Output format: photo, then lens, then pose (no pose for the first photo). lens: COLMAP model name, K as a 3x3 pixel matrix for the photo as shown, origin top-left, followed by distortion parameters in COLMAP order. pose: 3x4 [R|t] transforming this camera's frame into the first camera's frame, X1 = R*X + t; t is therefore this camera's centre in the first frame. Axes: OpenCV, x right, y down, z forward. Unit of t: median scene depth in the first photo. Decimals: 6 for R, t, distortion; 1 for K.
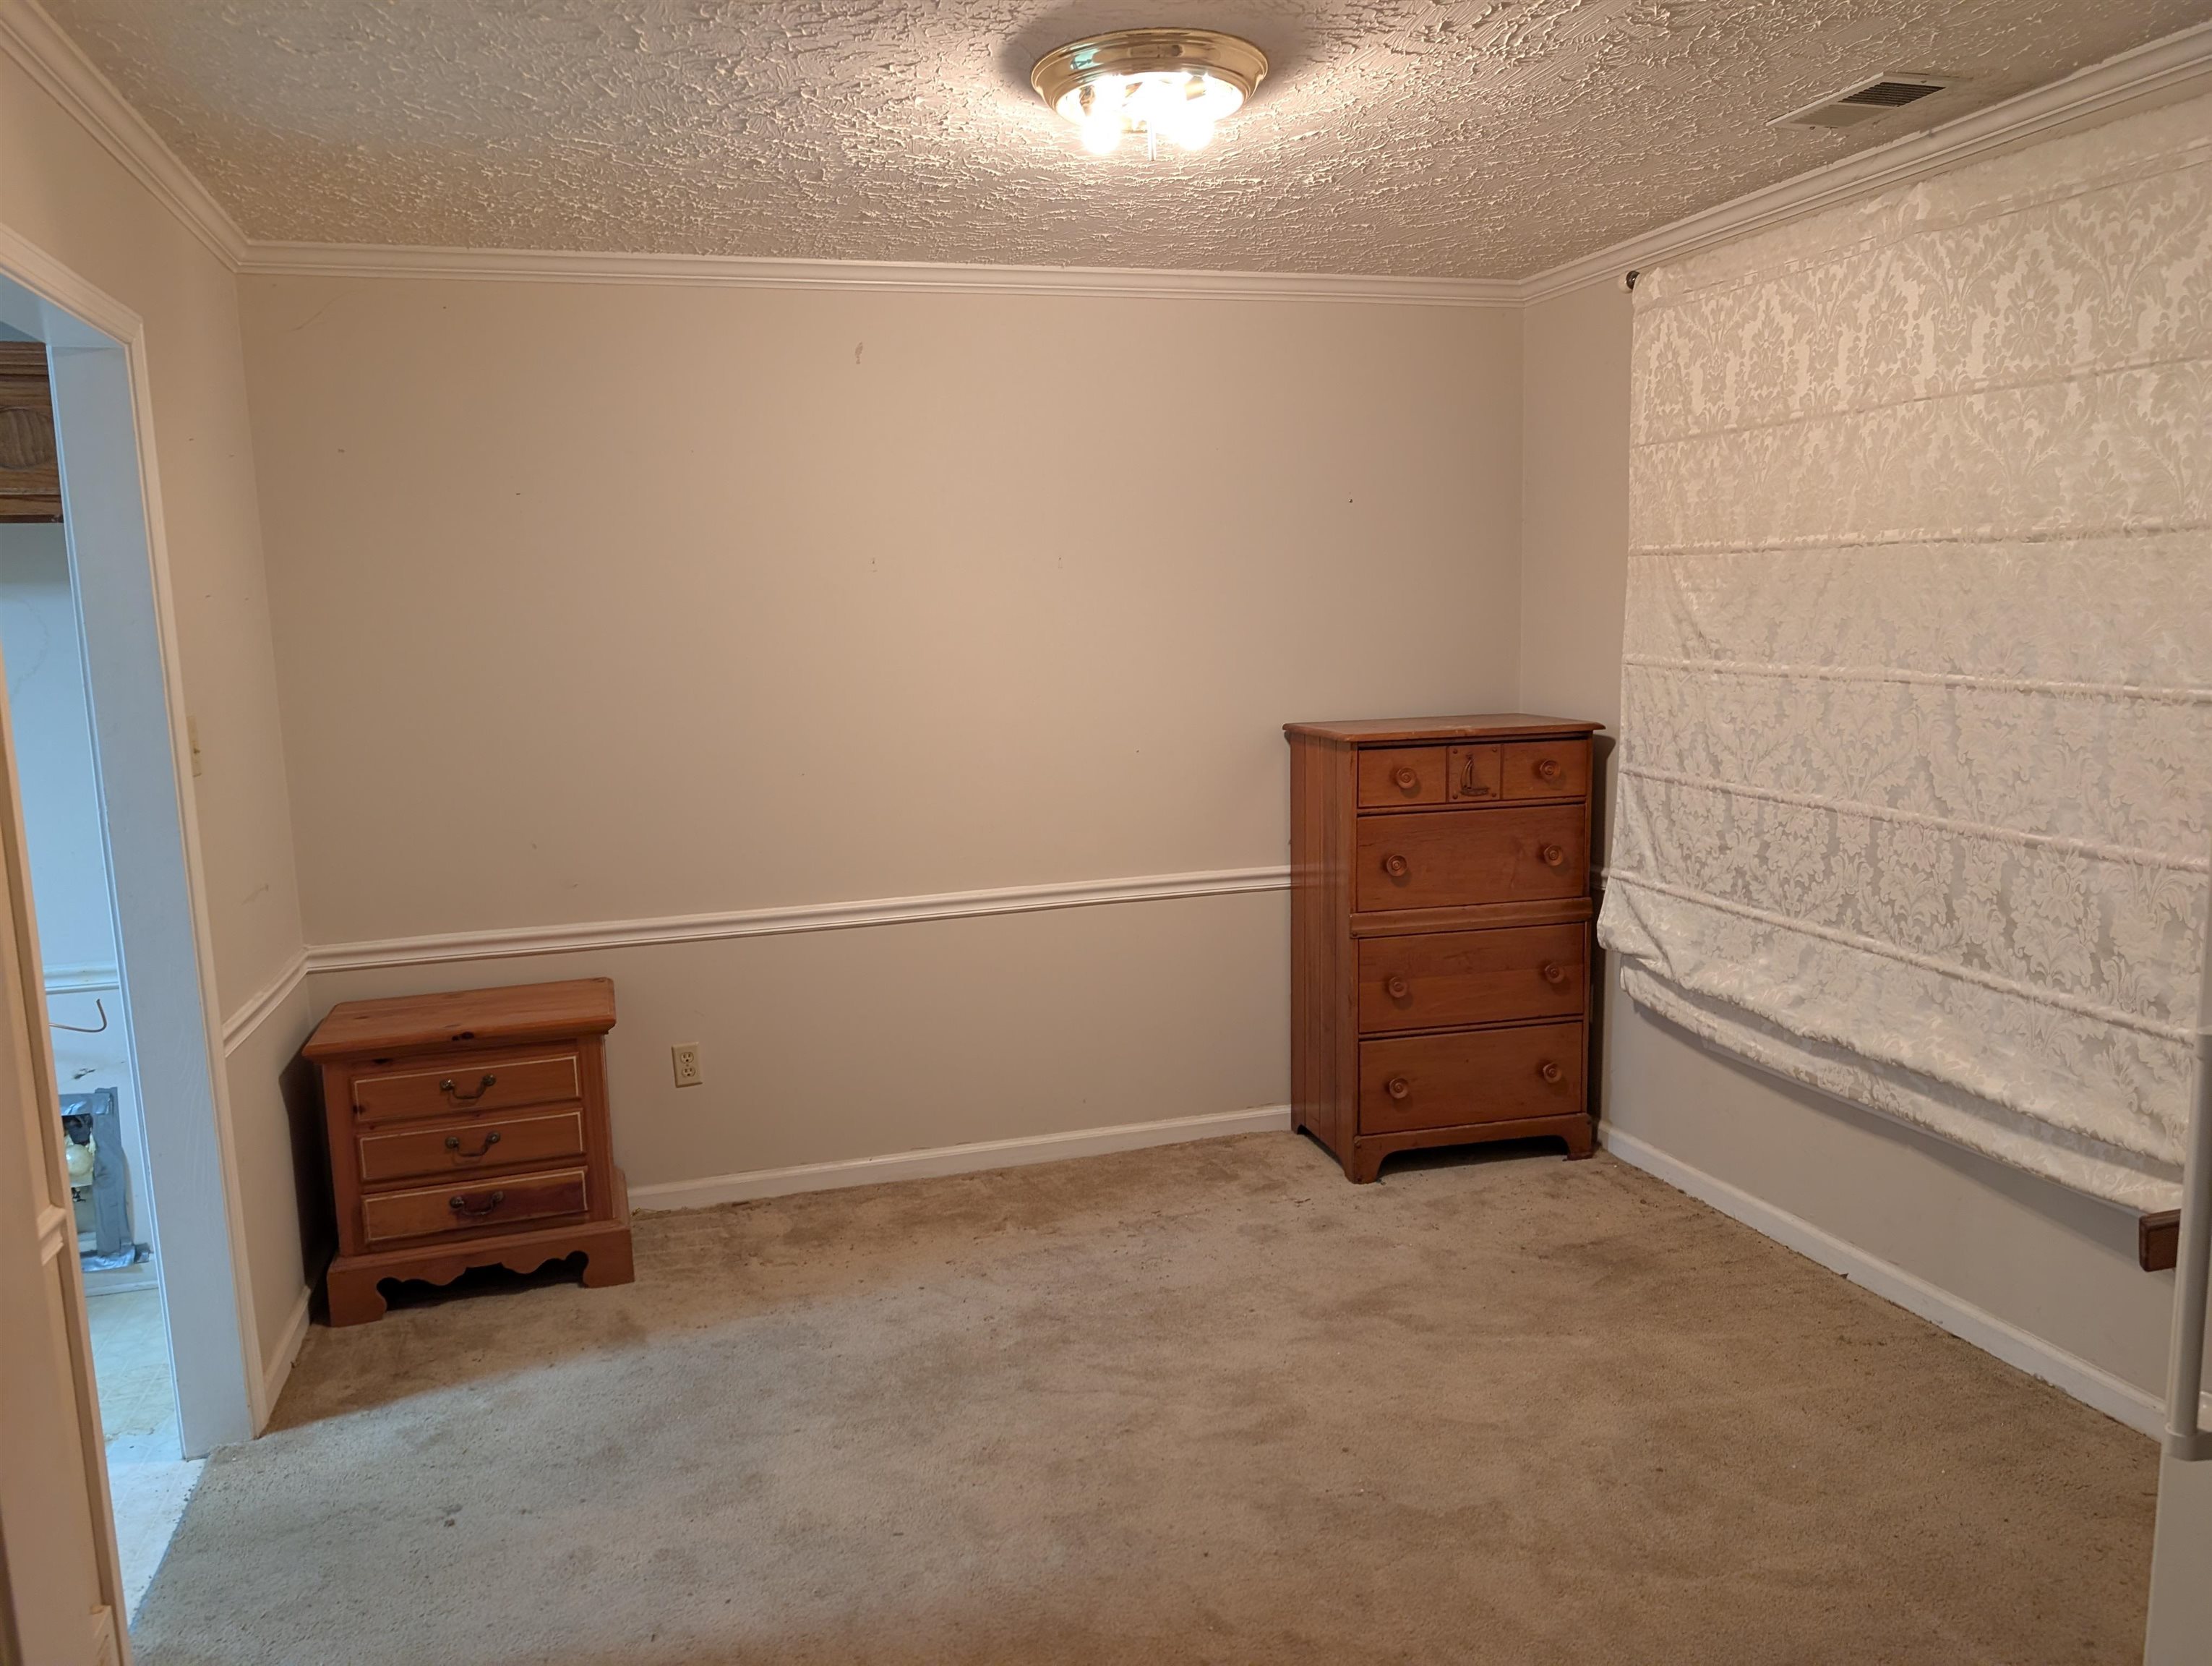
lens RADIAL K [[1581.2, 0, 1098.4], [0, 1581.2, 836.6], [0, 0, 1]] dist [0.041926, -0.030392]
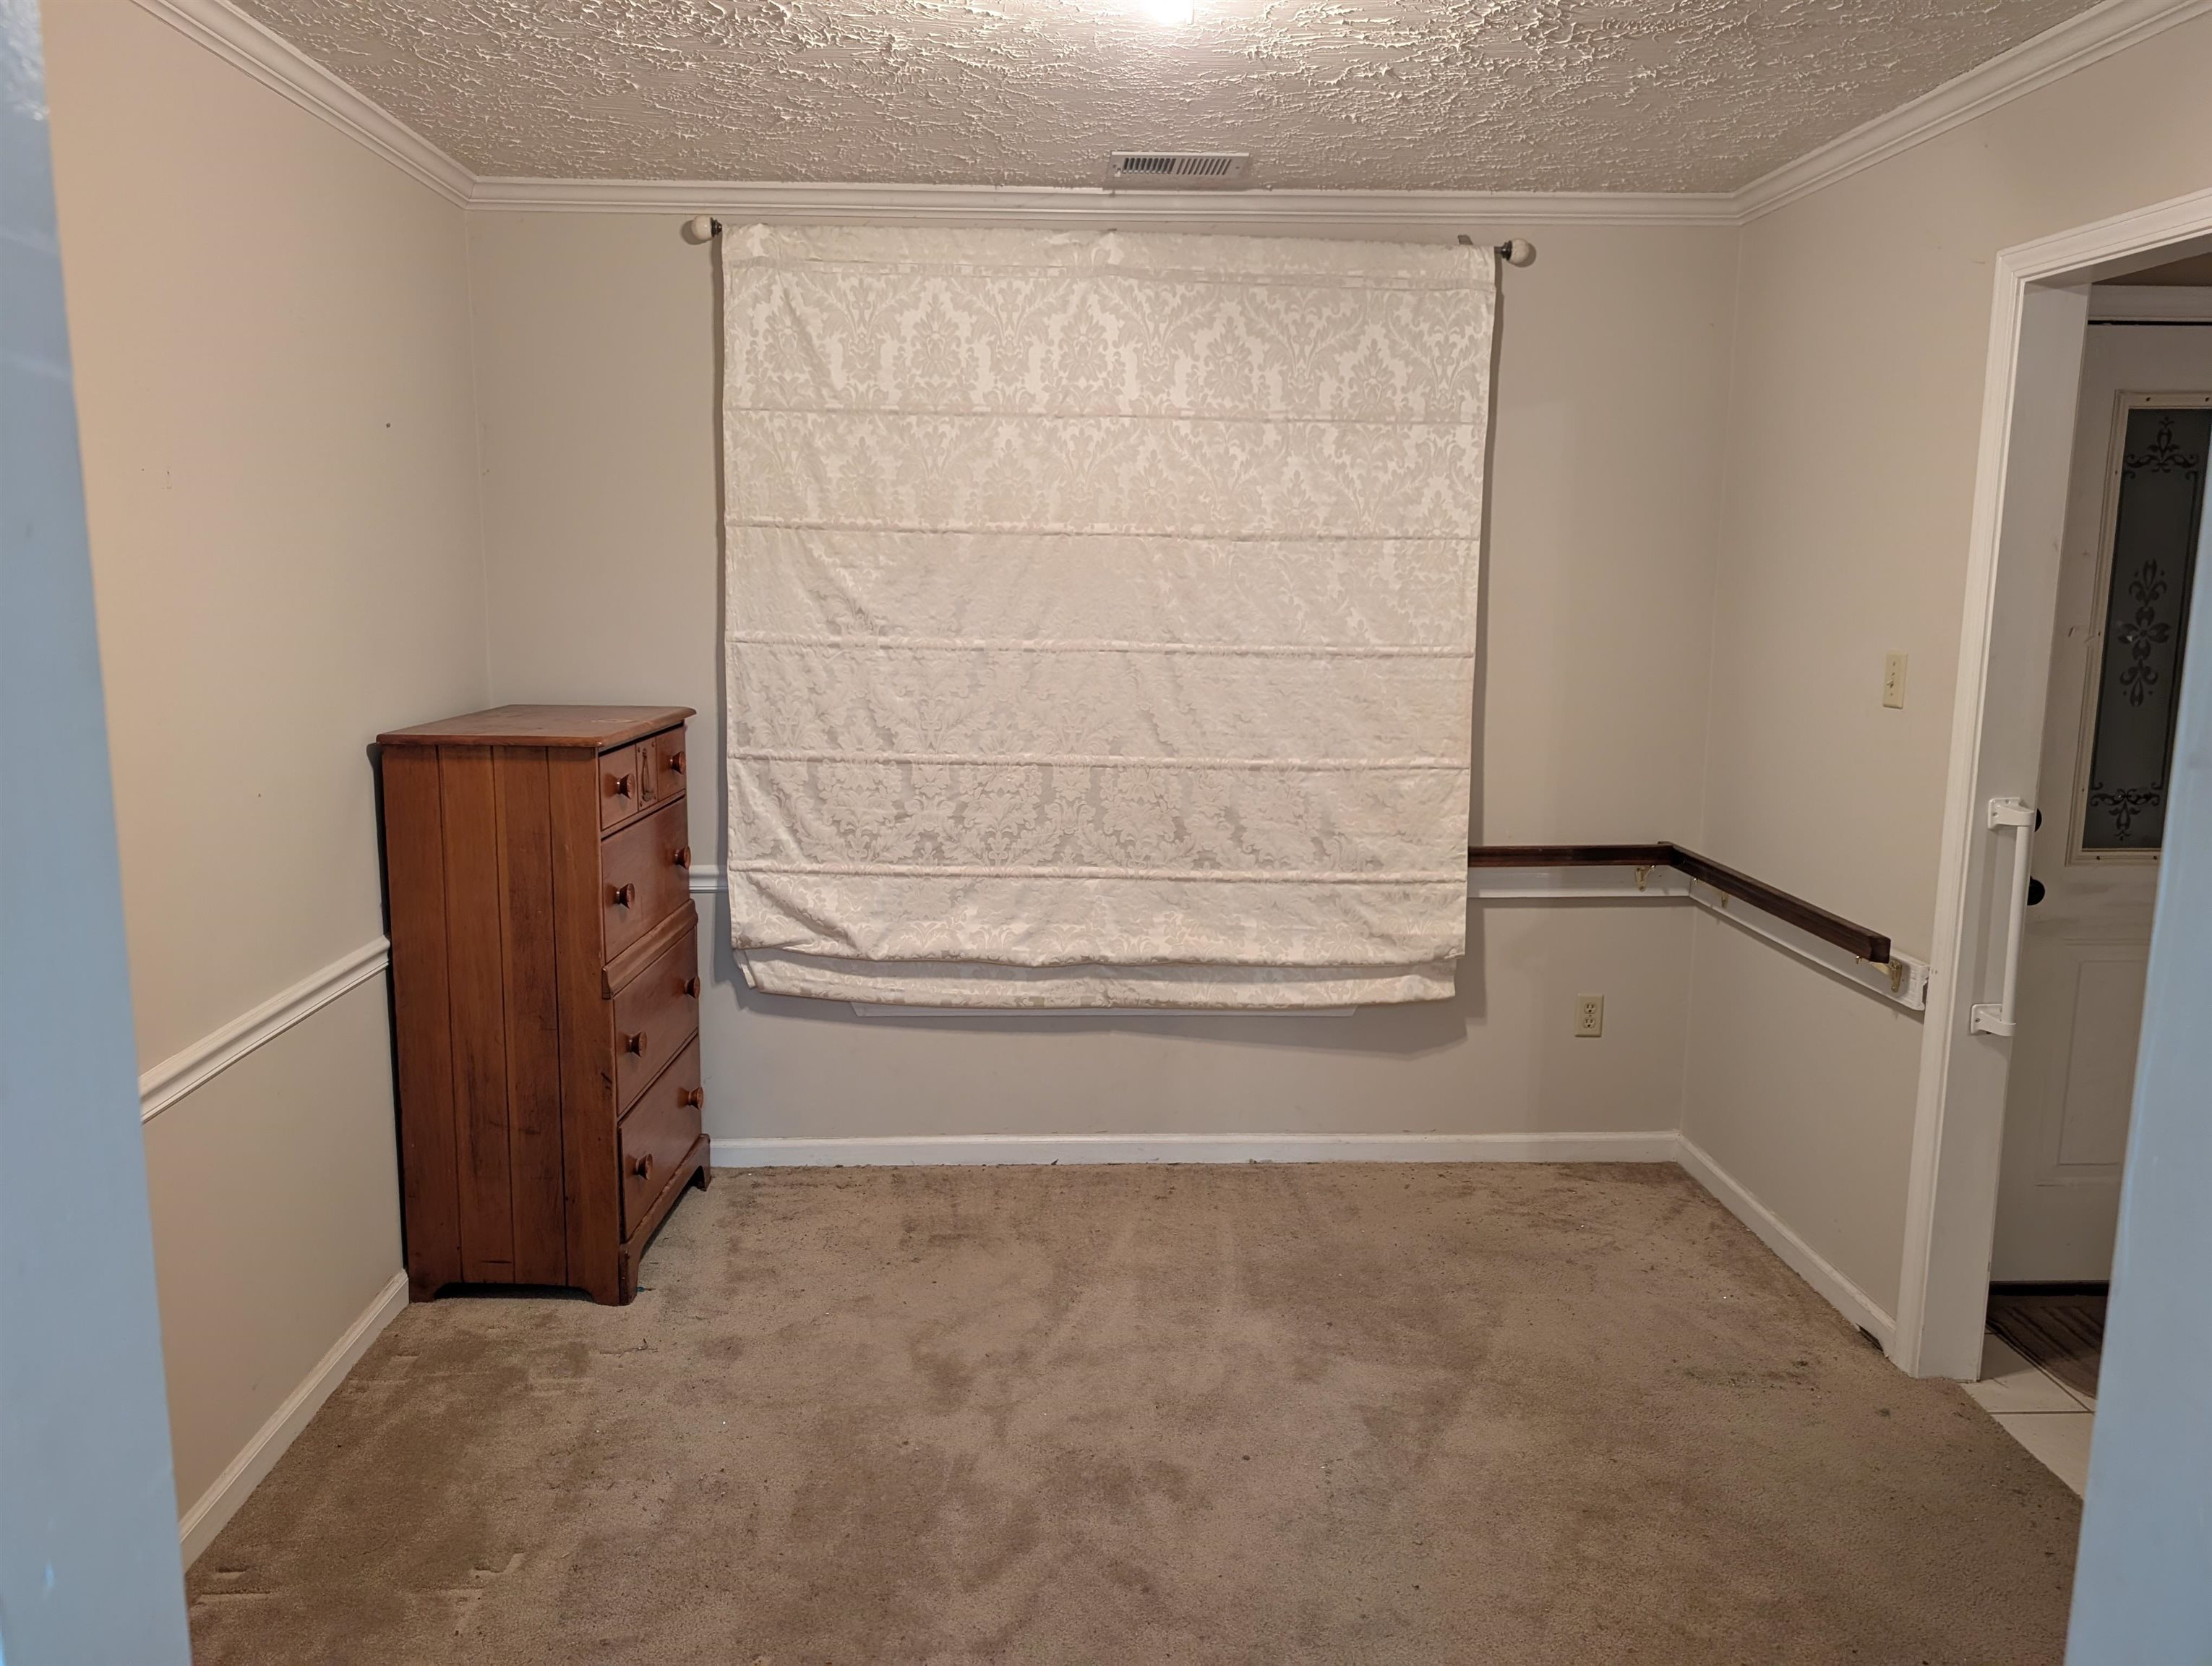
lens RADIAL K [[1581.2, 0, 1100.7], [0, 1581.2, 817.5], [0, 0, 1]] dist [0.041926, -0.030392]
pose [[0.261414, -0.131096, 0.956283, -0.639404], [0.123999, 0.987085, 0.101422, -0.092055], [-0.957229, 0.092065, 0.274293, 0.675981]]
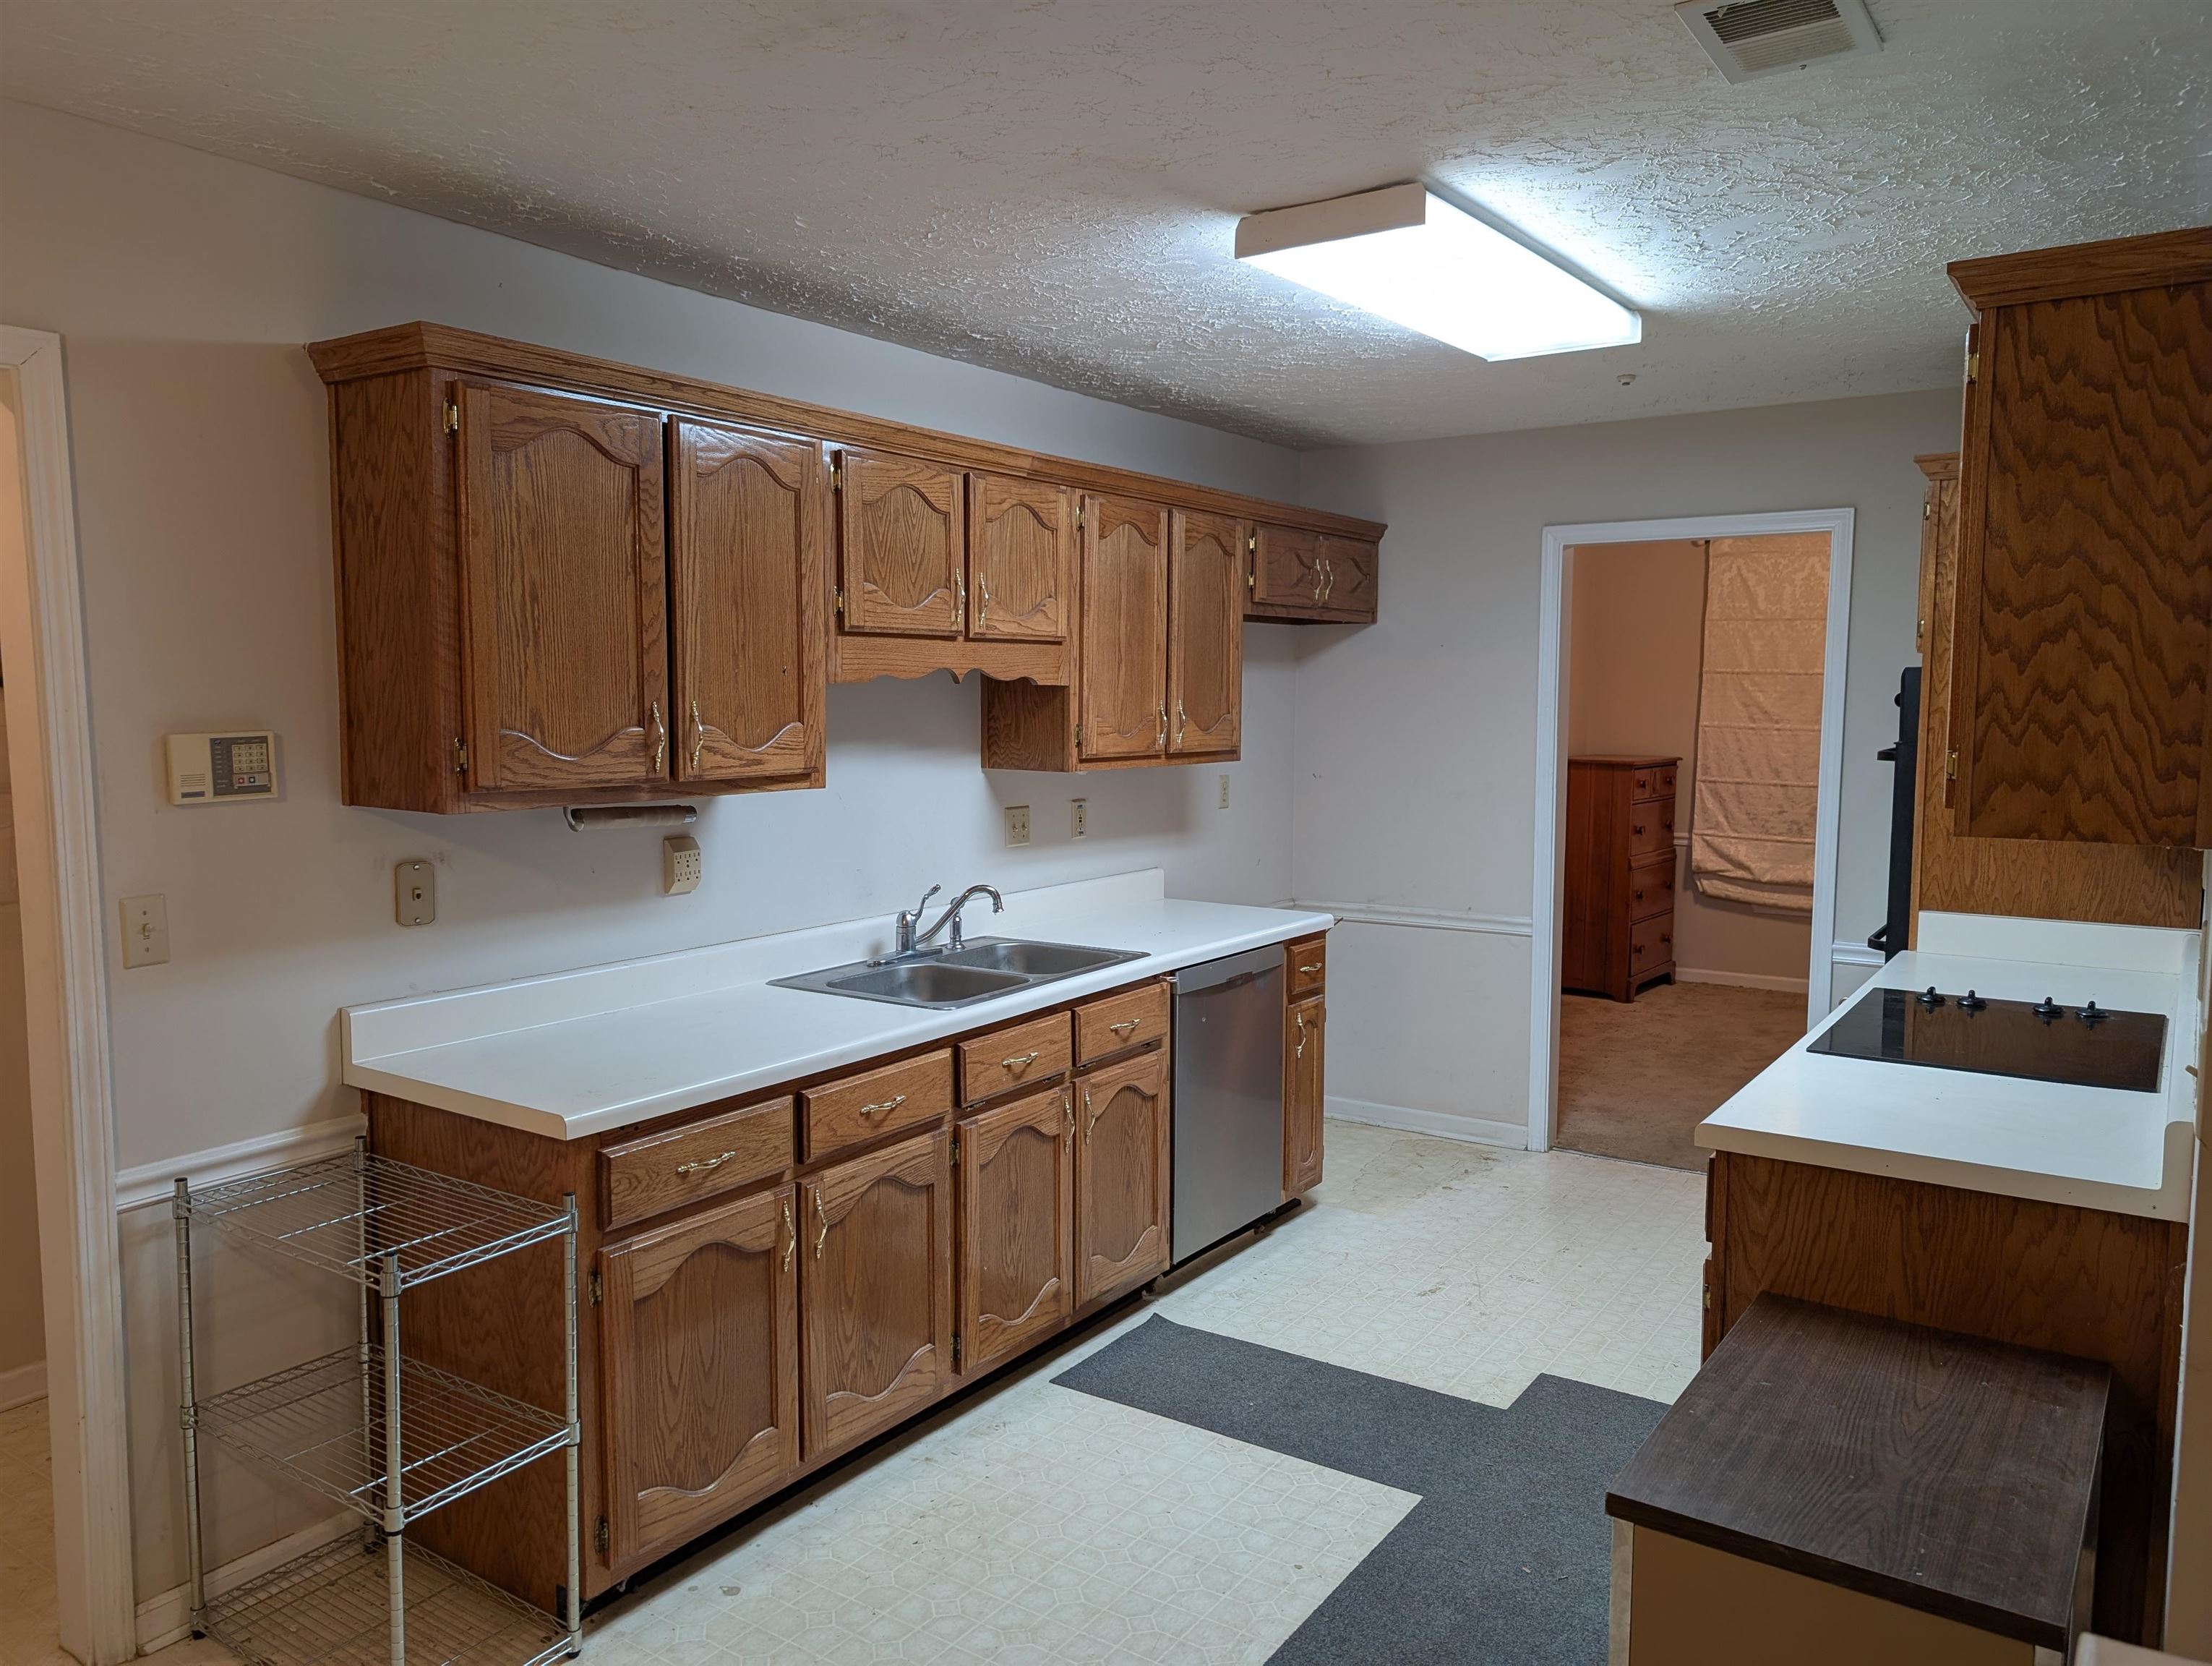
lens RADIAL K [[1581.2, 0, 1104.3], [0, 1581.2, 821.8], [0, 0, 1]] dist [0.041926, -0.030392]
pose [[0.788620, -0.032595, 0.614016, -1.855088], [0.068538, 0.997031, -0.035100, 0.036994], [-0.611049, 0.069764, 0.788513, -0.139203]]
